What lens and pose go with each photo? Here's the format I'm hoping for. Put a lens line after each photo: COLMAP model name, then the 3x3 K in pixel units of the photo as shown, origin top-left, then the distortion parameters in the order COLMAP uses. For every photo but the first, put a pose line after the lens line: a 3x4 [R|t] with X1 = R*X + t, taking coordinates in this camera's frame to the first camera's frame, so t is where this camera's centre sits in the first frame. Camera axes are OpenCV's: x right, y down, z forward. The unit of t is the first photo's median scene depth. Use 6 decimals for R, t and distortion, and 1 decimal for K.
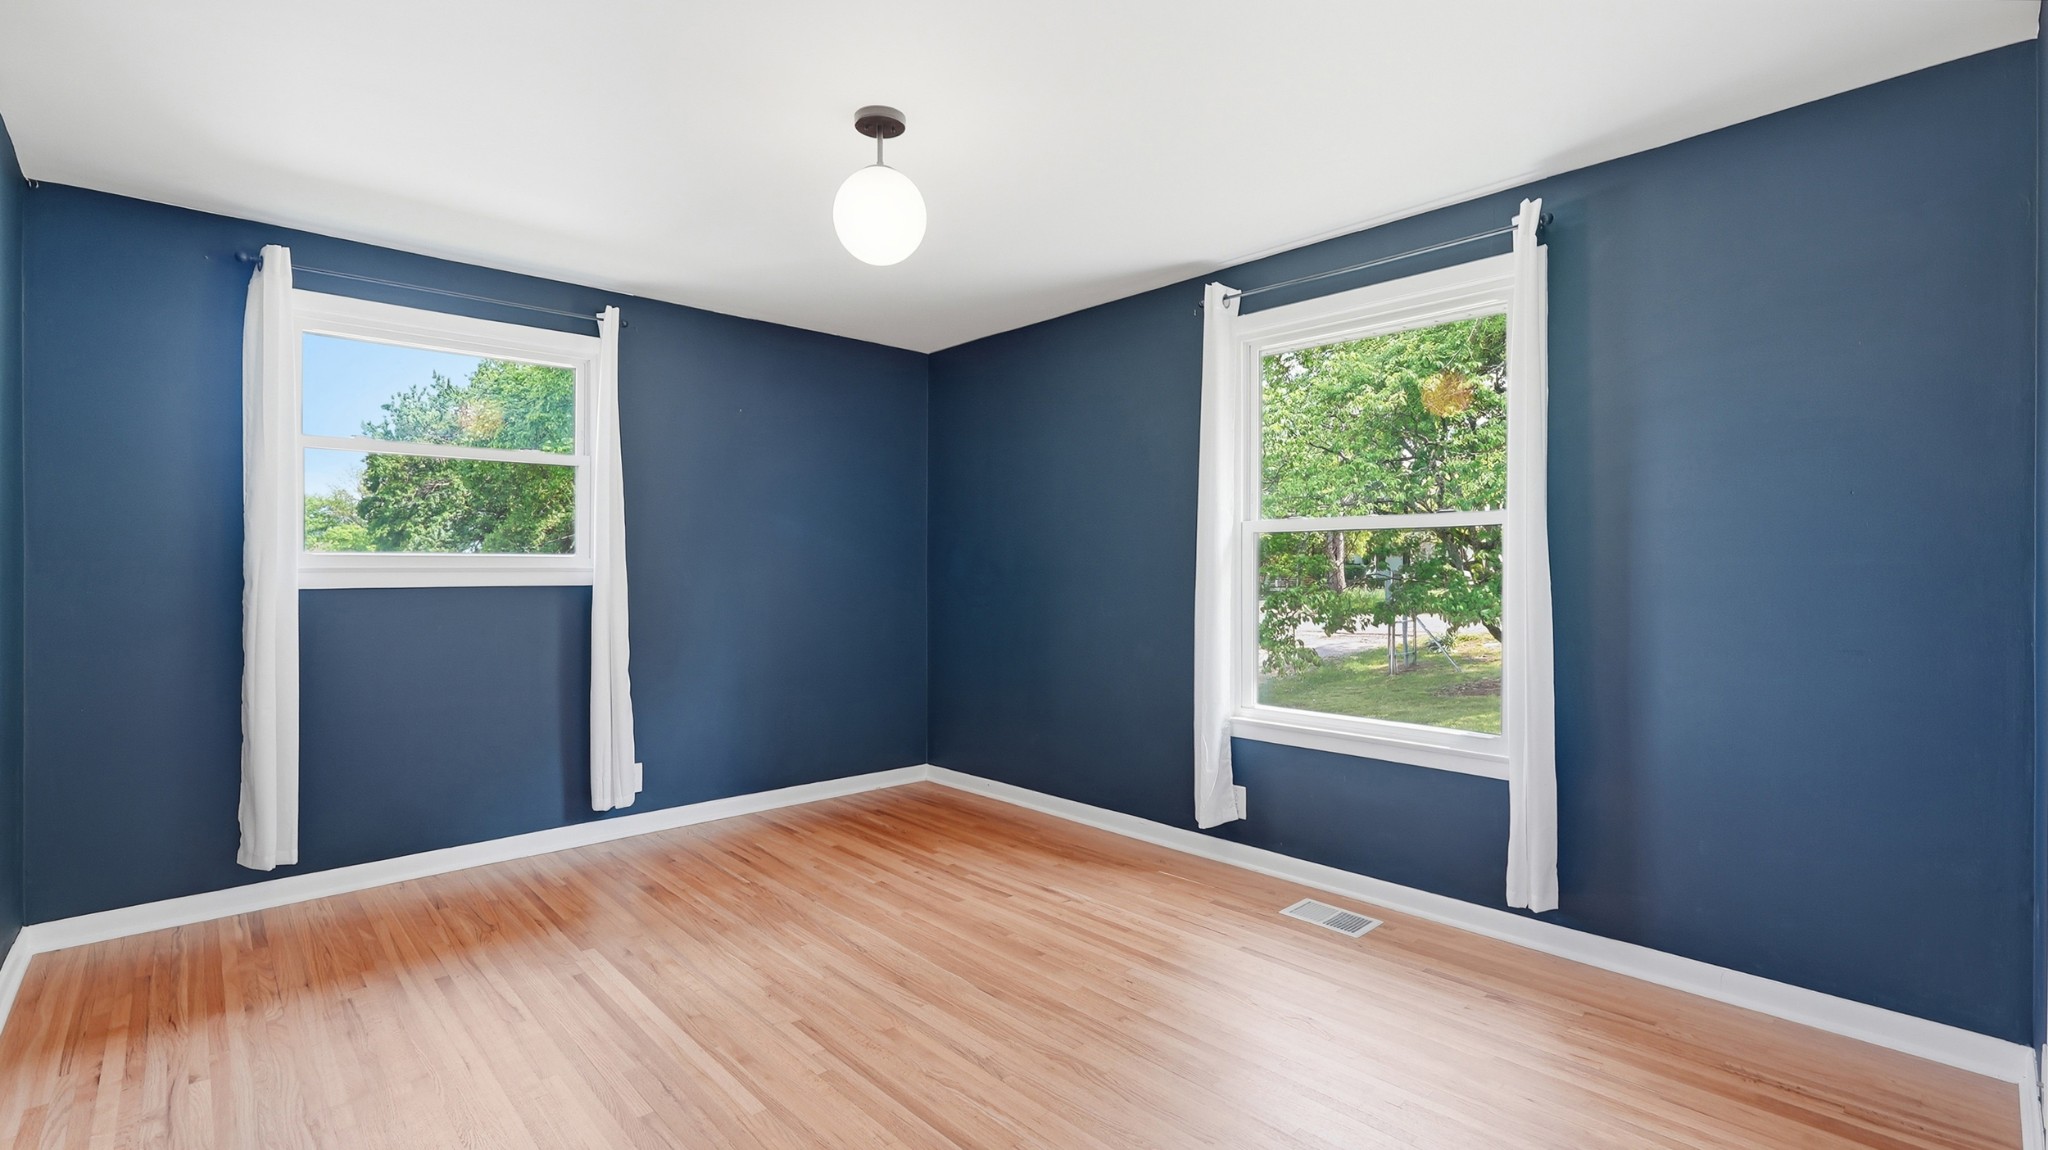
lens RADIAL K [[908.9, 0, 1024.0], [0, 908.9, 575.0], [0, 0, 1]] dist [-0.002277, 0.000353]
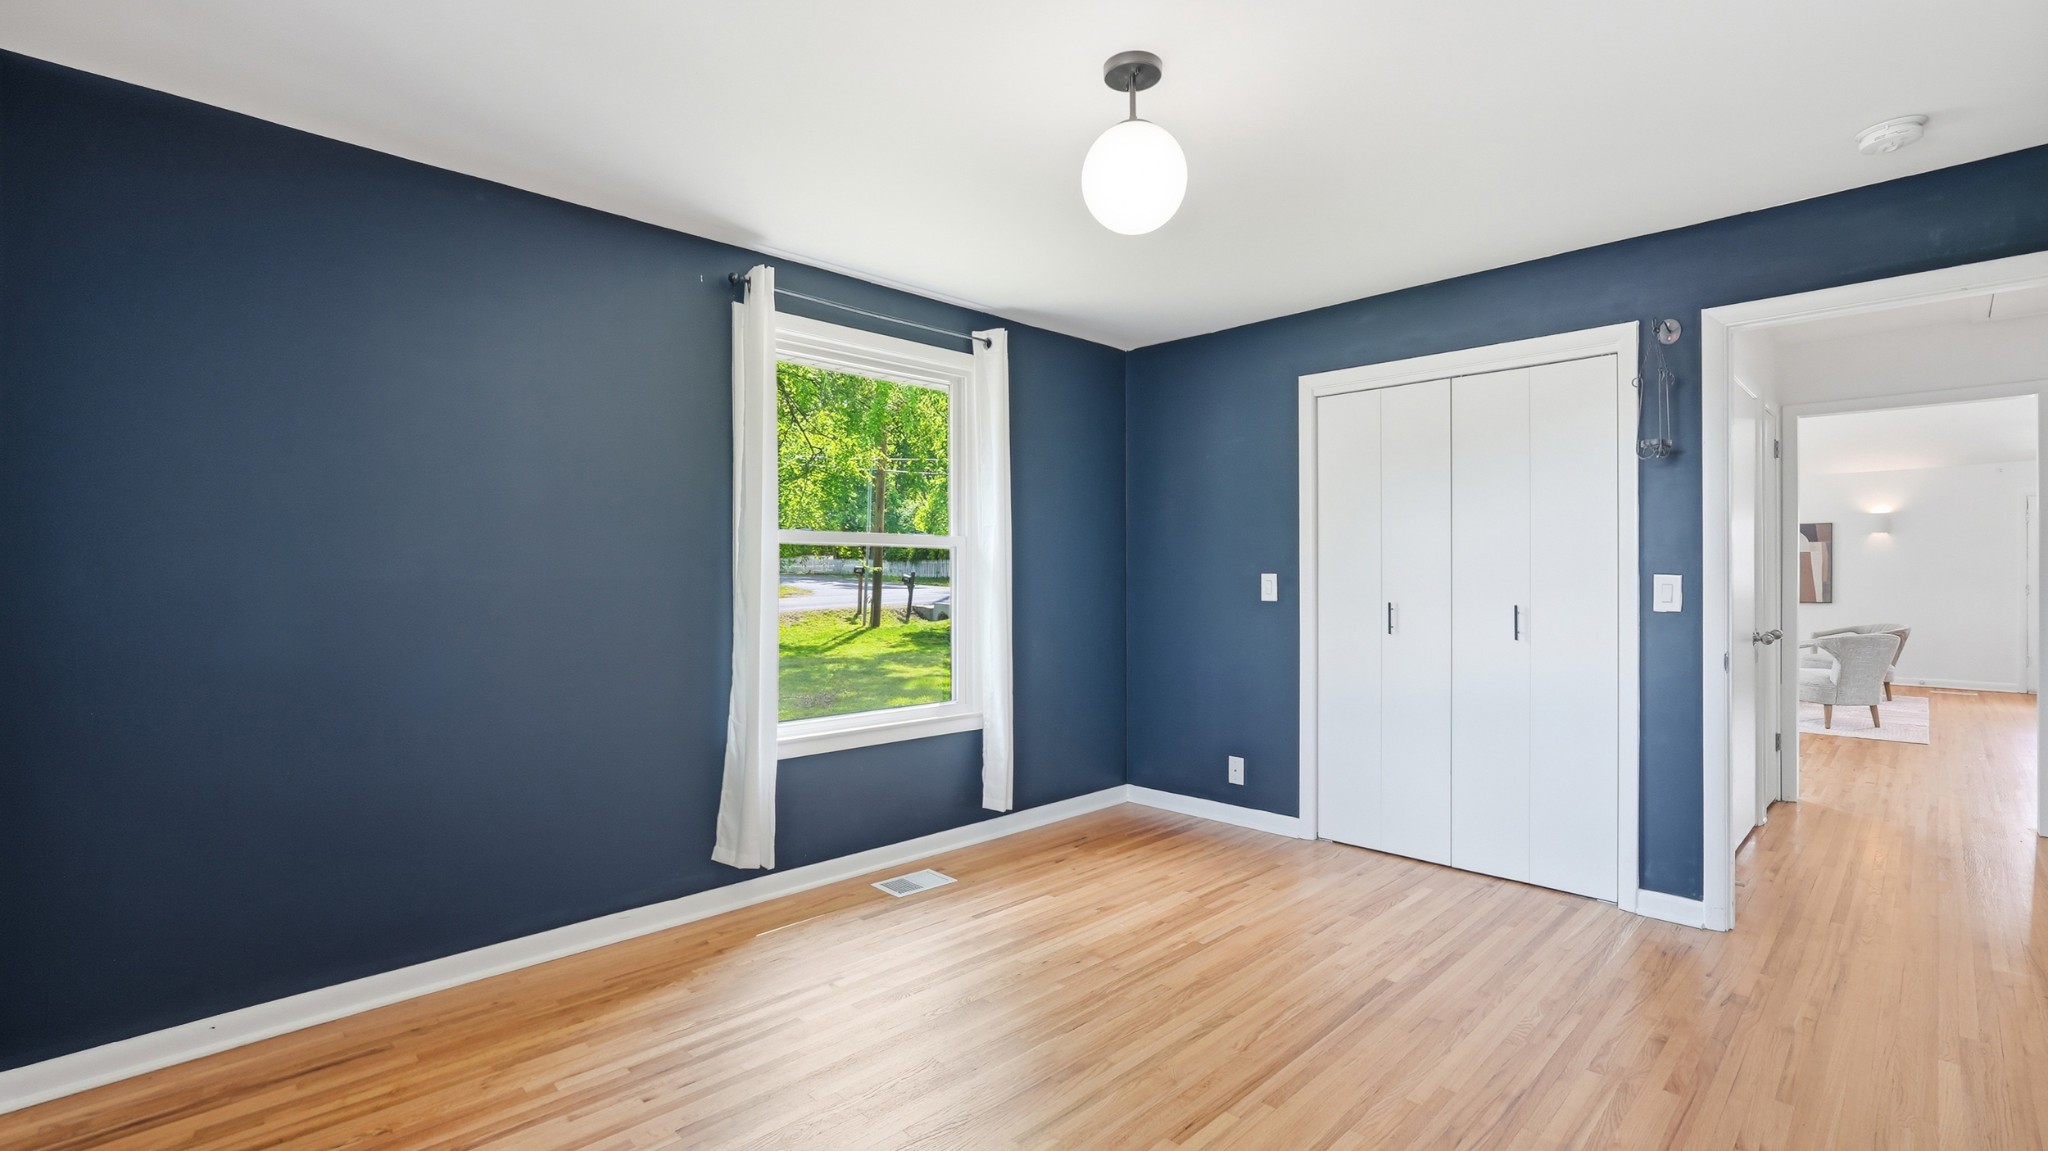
lens RADIAL K [[908.9, 0, 1024.0], [0, 908.9, 575.5], [0, 0, 1]] dist [-0.002277, 0.000353]
pose [[-0.026826, 0.006401, 0.999620, -0.806717], [0.007319, 0.999954, -0.006206, -0.002470], [-0.999613, 0.007150, -0.026871, 0.882633]]
